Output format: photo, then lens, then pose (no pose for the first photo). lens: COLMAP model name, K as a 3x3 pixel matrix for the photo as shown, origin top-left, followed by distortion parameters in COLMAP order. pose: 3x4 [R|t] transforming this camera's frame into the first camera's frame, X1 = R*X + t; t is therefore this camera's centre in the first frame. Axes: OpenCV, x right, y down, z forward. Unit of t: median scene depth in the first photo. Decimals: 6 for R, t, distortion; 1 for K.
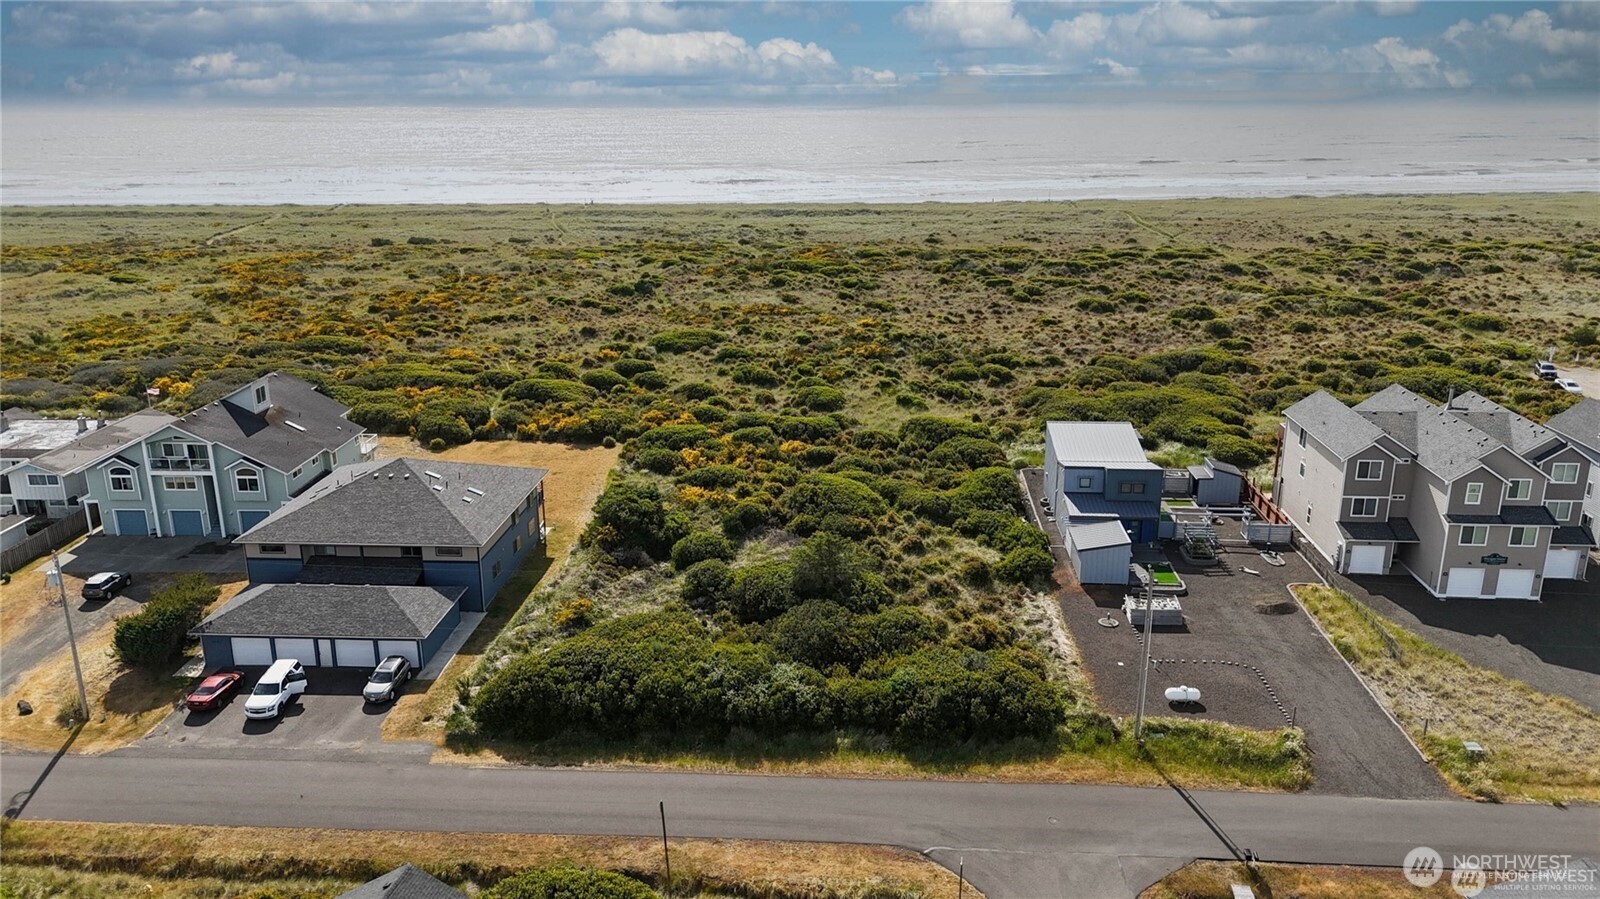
lens RADIAL K [[1167.8, 0, 800.0], [0, 1167.8, 449.5], [0, 0, 1]] dist [0.100703, -0.106287]
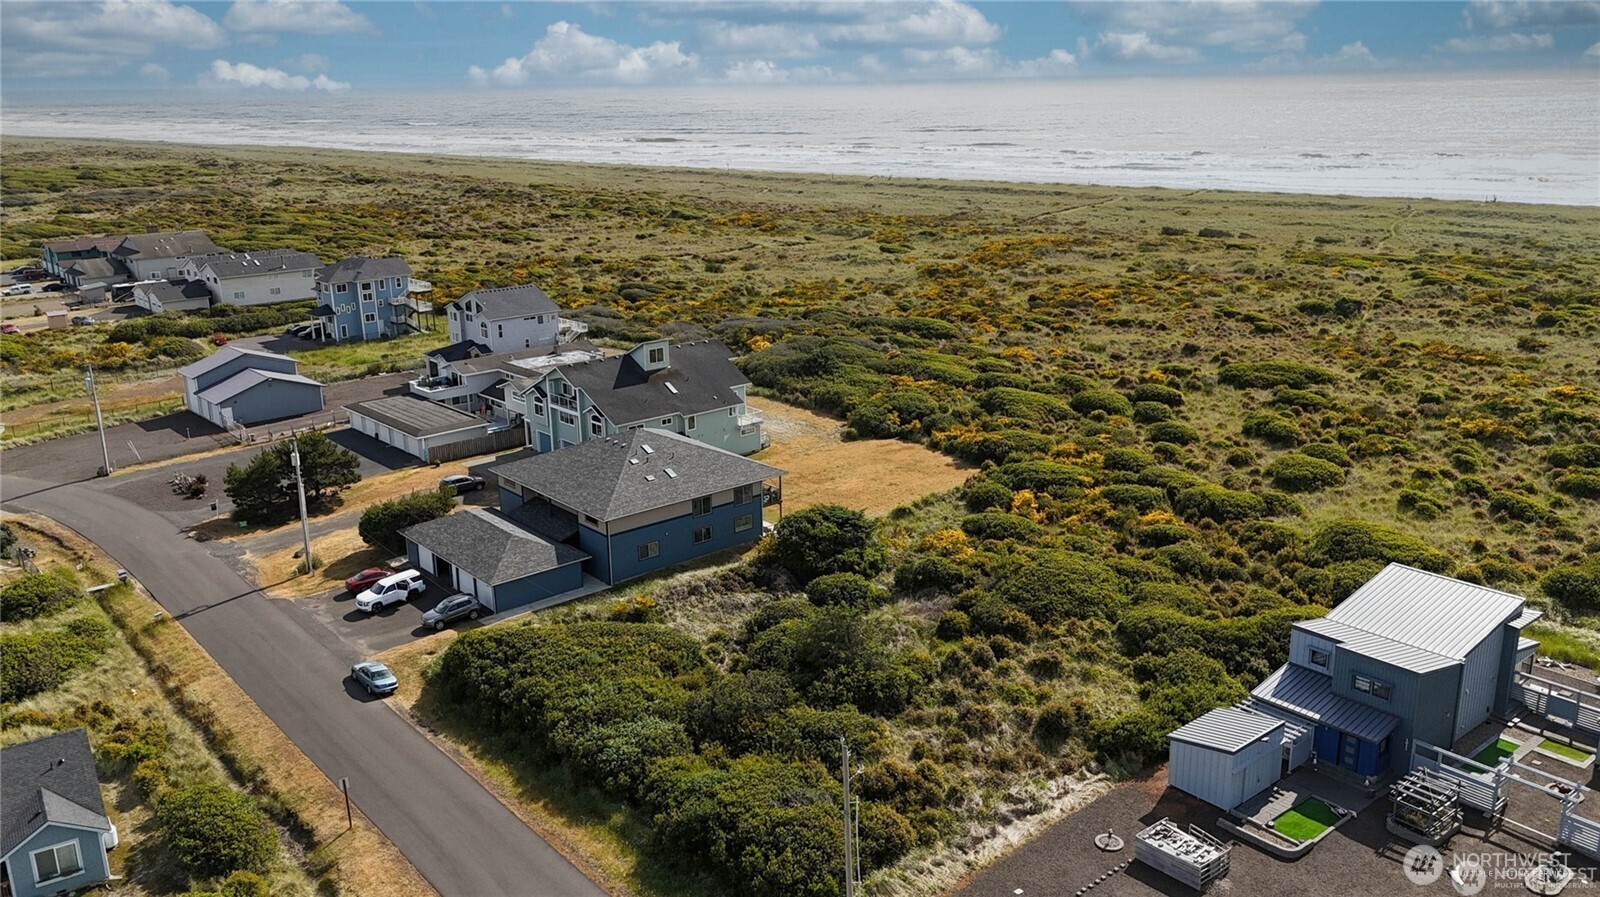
lens RADIAL K [[1244.2, 0, 797.3], [0, 1244.2, 454.7], [0, 0, 1]] dist [0.117364, -0.160661]
pose [[0.696437, 0.199520, -0.689323, 0.522806], [-0.196489, 0.976881, 0.084235, -0.089406], [0.690194, 0.076781, 0.719540, 0.284904]]
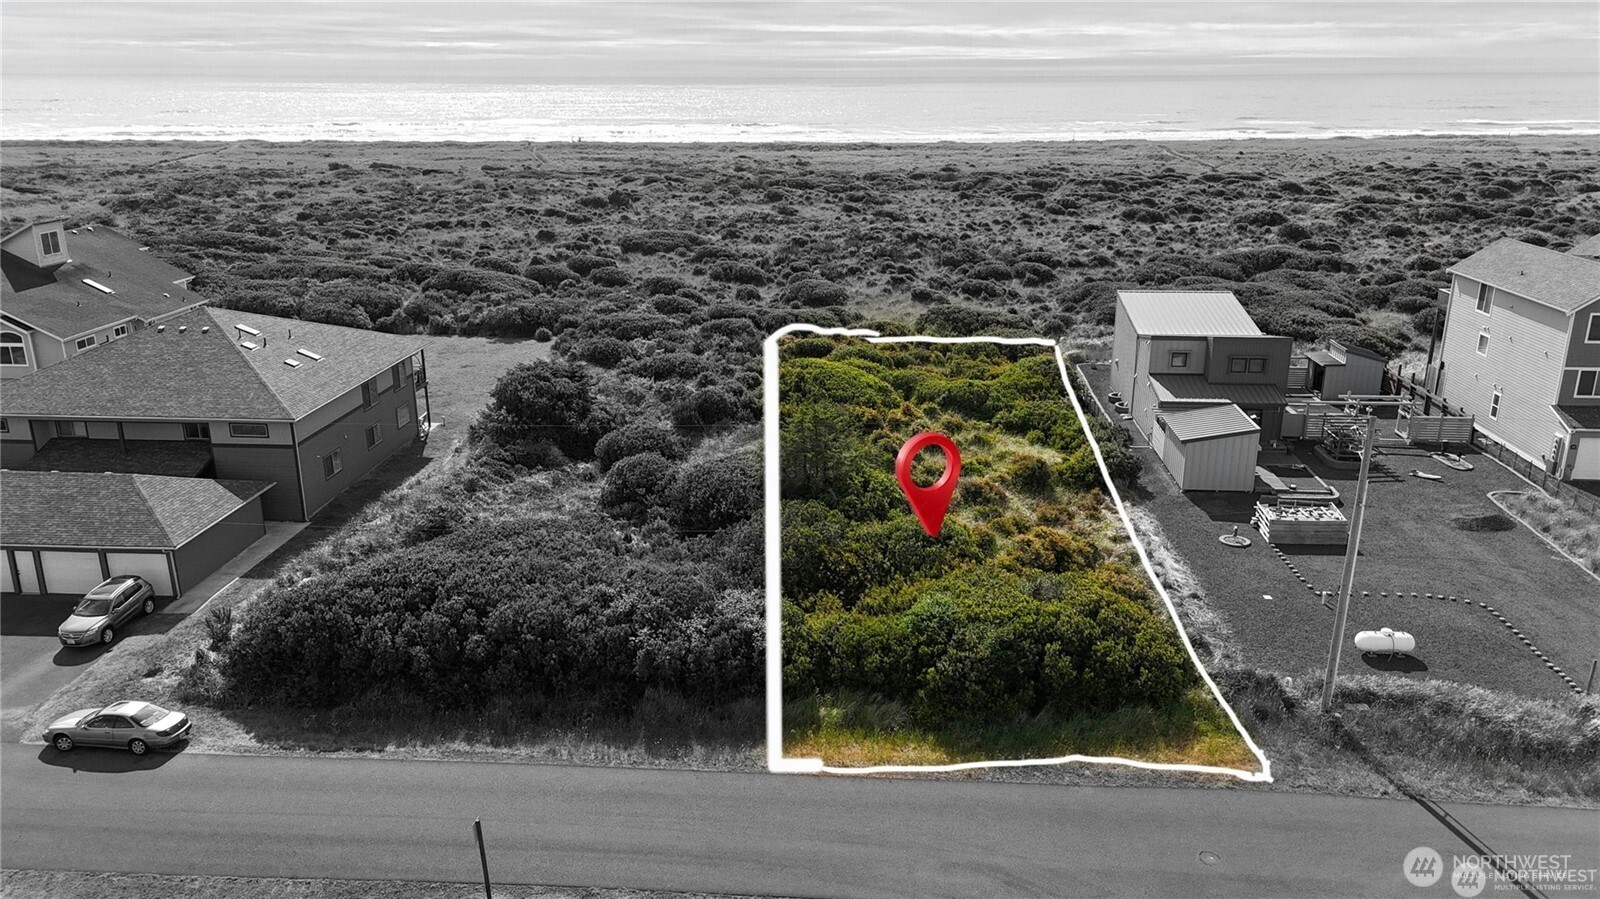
lens RADIAL K [[1167.8, 0, 800.0], [0, 1167.8, 449.5], [0, 0, 1]] dist [0.100703, -0.106287]
pose [[0.999962, 0.006024, -0.006337, 0.017738], [-0.005921, 0.999850, 0.016250, 0.075368], [0.006434, -0.016212, 0.999848, 0.291217]]
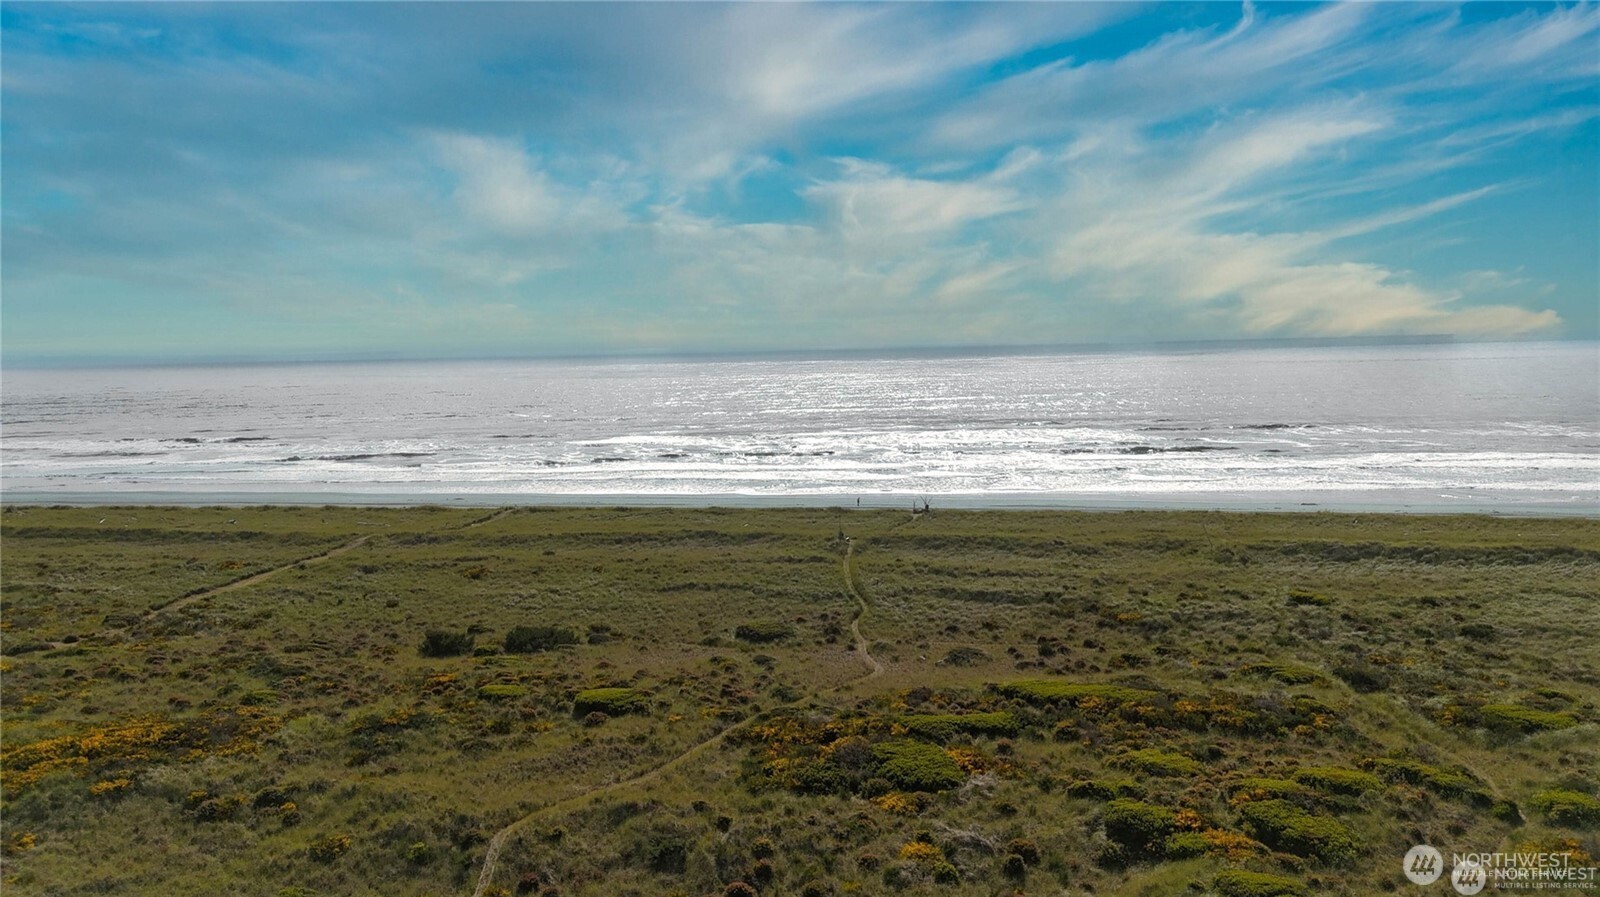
lens RADIAL K [[1244.2, 0, 797.3], [0, 1244.2, 454.7], [0, 0, 1]] dist [0.117364, -0.160661]
pose [[0.964505, 0.005323, -0.264011, -0.354857], [-0.058806, 0.979020, -0.195095, -0.508907], [0.257434, 0.203696, 0.944582, 1.877303]]
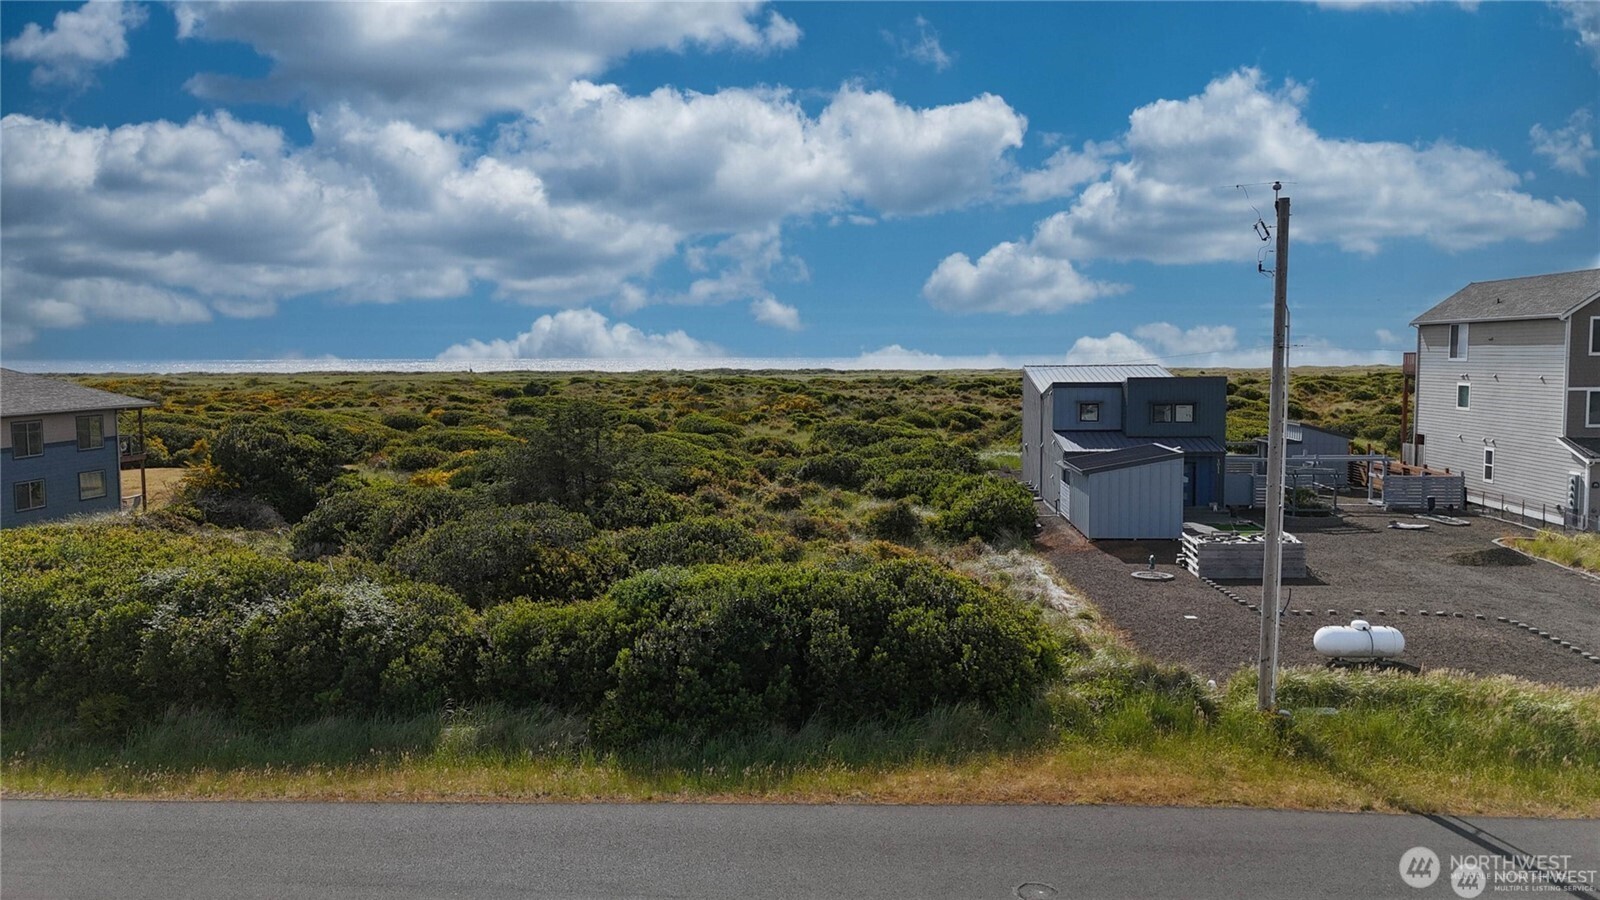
lens RADIAL K [[1198.8, 0, 795.5], [0, 1198.8, 453.7], [0, 0, 1]] dist [0.106164, -0.124010]
pose [[0.999981, -0.003248, 0.005221, 0.099992], [0.004241, 0.979152, -0.203085, 0.173481], [-0.004452, 0.203103, 0.979147, 0.445397]]
